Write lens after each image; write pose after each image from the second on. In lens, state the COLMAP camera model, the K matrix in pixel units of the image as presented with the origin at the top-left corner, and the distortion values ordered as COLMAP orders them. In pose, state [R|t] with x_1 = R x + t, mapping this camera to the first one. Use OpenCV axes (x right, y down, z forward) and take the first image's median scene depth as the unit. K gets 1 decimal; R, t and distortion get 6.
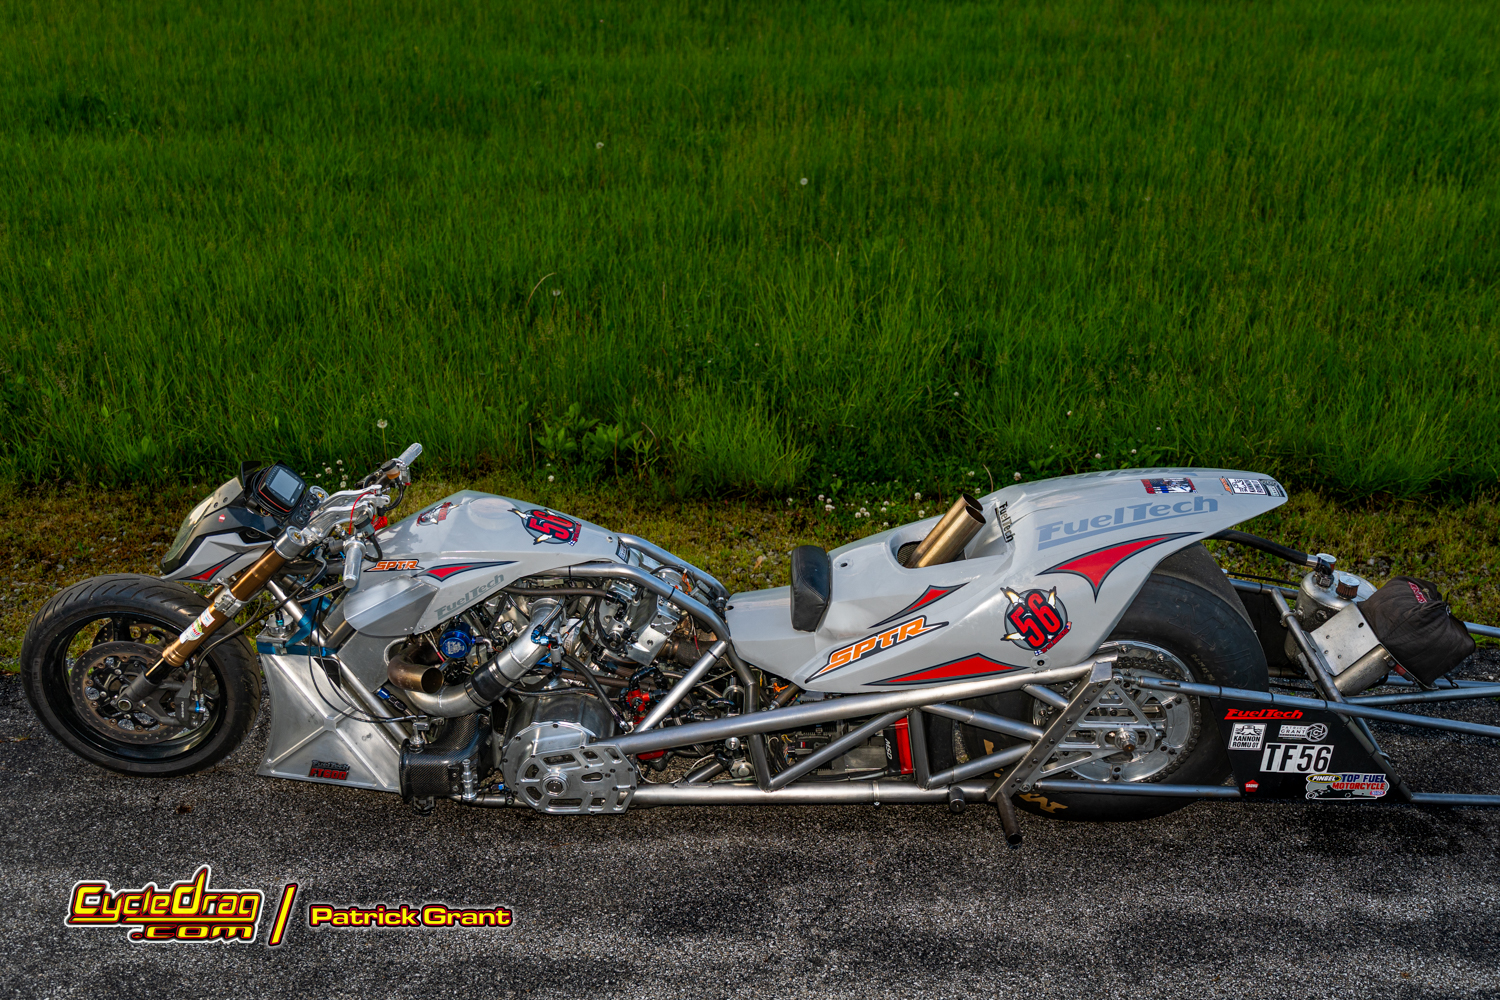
lens RADIAL K [[1503.0, 0, 750.0], [0, 1503.0, 500.0], [0, 0, 1]] dist [-0.006866, 0.011346]
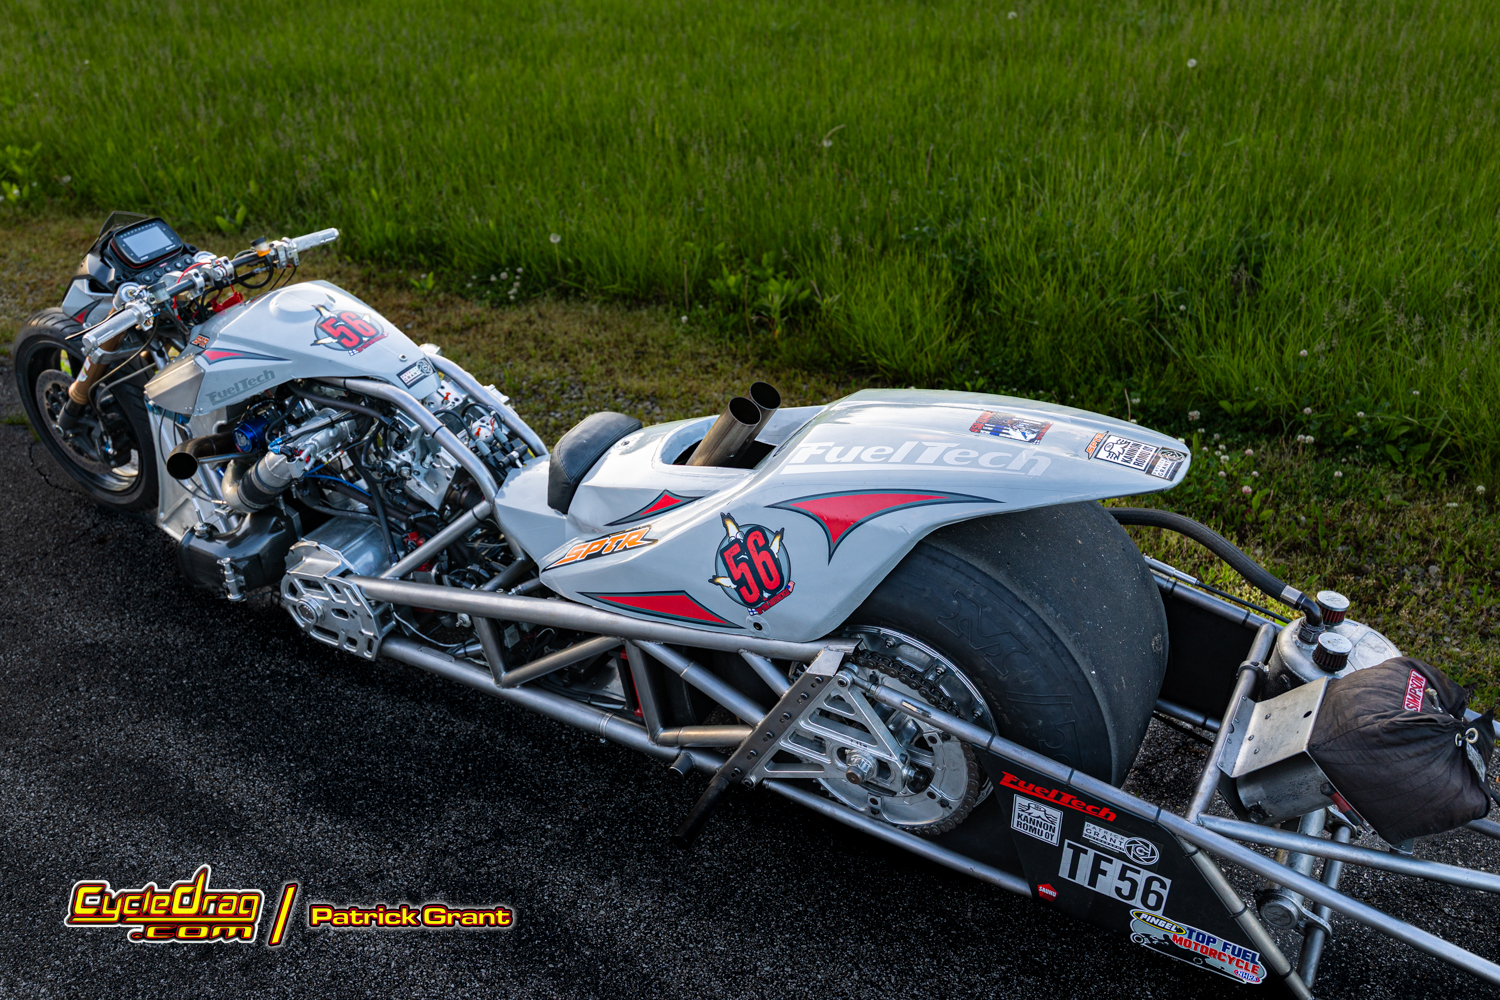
lens RADIAL K [[1259.4, 0, 750.0], [0, 1259.4, 500.0], [0, 0, 1]] dist [0.009855, 0.003830]
pose [[0.866656, 0.229558, -0.442957, 0.433741], [-0.185818, 0.972497, 0.140430, -0.034399], [0.463011, -0.039395, 0.885477, 0.452311]]
